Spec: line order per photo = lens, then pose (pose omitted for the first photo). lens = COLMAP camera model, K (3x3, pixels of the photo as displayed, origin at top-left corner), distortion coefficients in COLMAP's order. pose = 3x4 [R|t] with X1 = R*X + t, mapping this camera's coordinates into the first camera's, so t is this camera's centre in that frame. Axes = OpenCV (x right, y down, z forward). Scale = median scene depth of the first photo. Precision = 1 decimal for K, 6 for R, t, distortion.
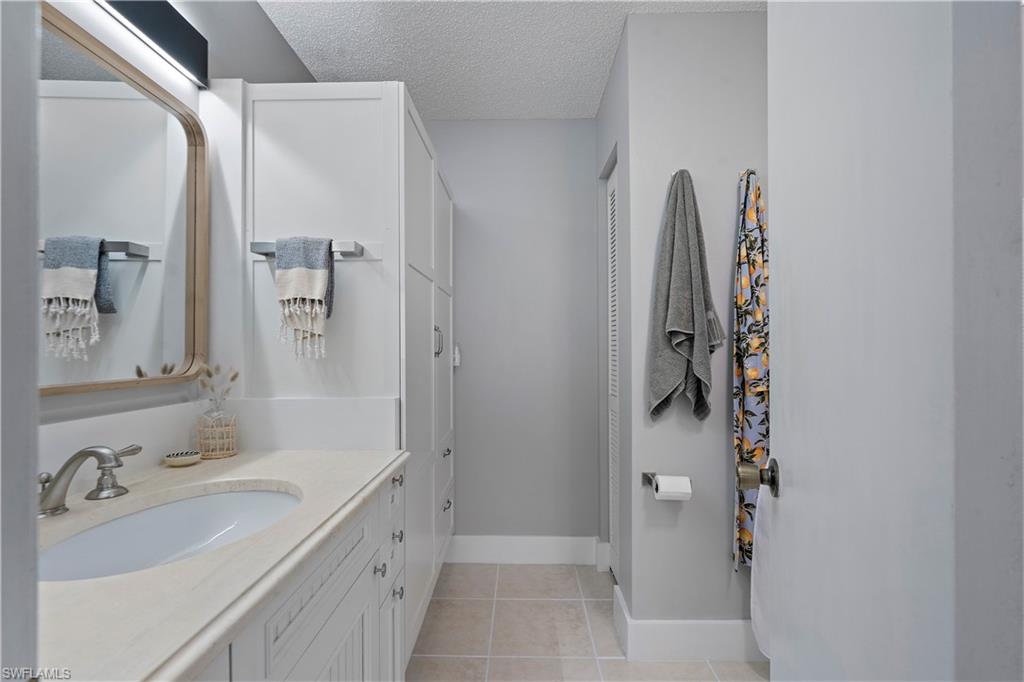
lens RADIAL K [[481.1, 0, 521.1], [0, 481.1, 343.4], [0, 0, 1]] dist [-0.010173, 0.004632]
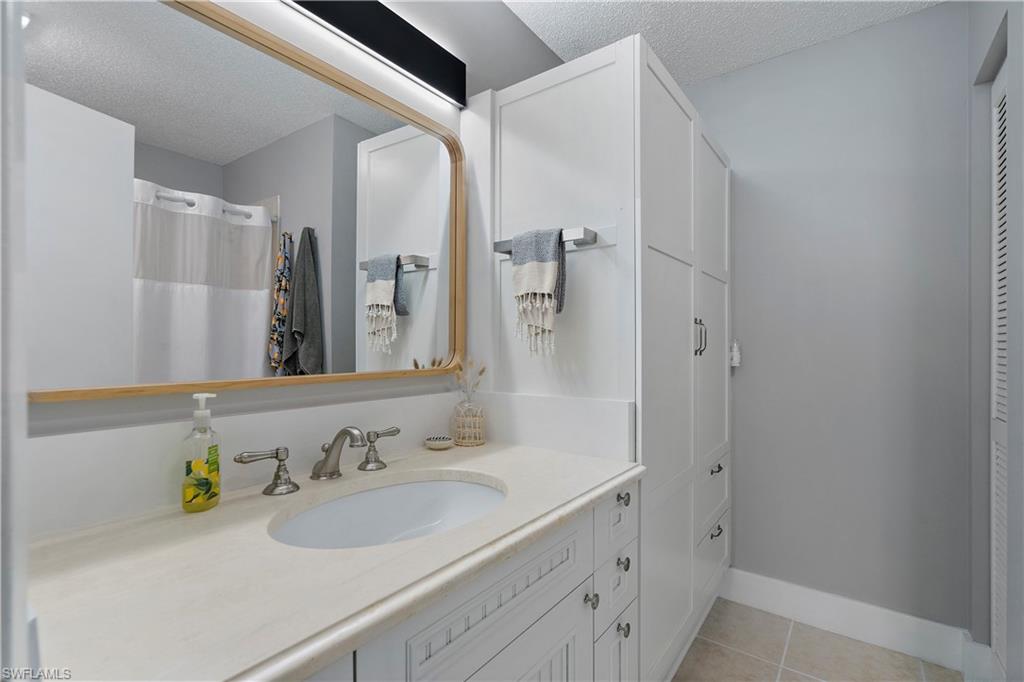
lens RADIAL K [[481.1, 0, 504.0], [0, 481.1, 345.9], [0, 0, 1]] dist [-0.010173, 0.004632]
pose [[0.800006, 0.003106, -0.599984, 0.078534], [0.003817, 0.999940, 0.010265, 0.002736], [0.599980, -0.010502, 0.799946, 0.172247]]
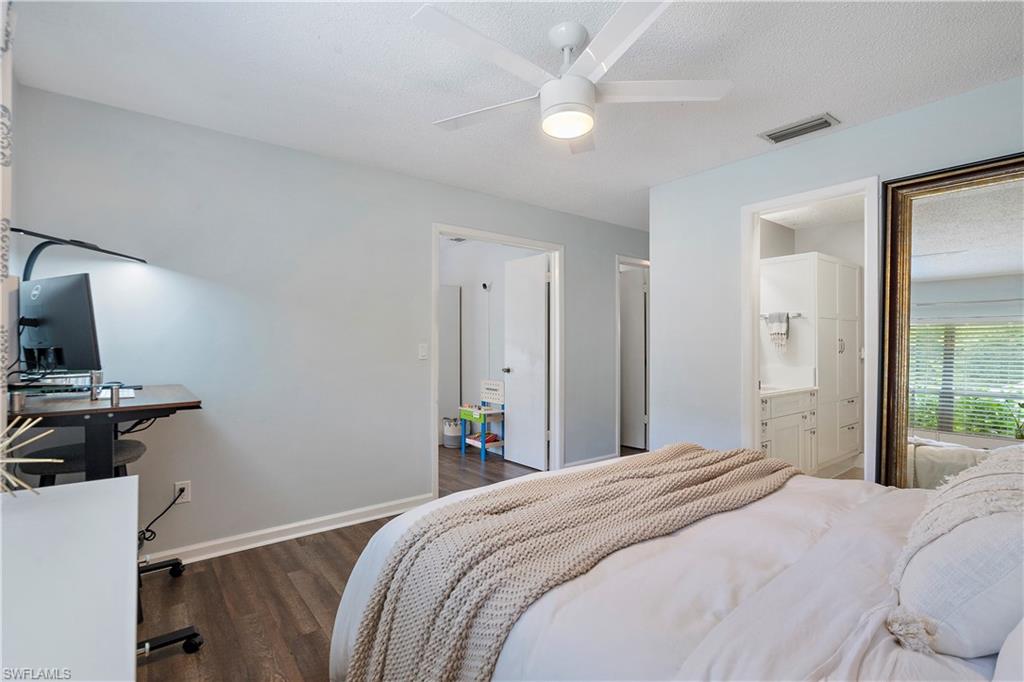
lens RADIAL K [[481.1, 0, 507.5], [0, 481.1, 343.4], [0, 0, 1]] dist [-0.010173, 0.004632]
pose [[0.611745, -0.002391, -0.791051, 0.857623], [0.009030, 0.999951, 0.003961, -0.052482], [0.791004, -0.009567, 0.611737, -2.111873]]
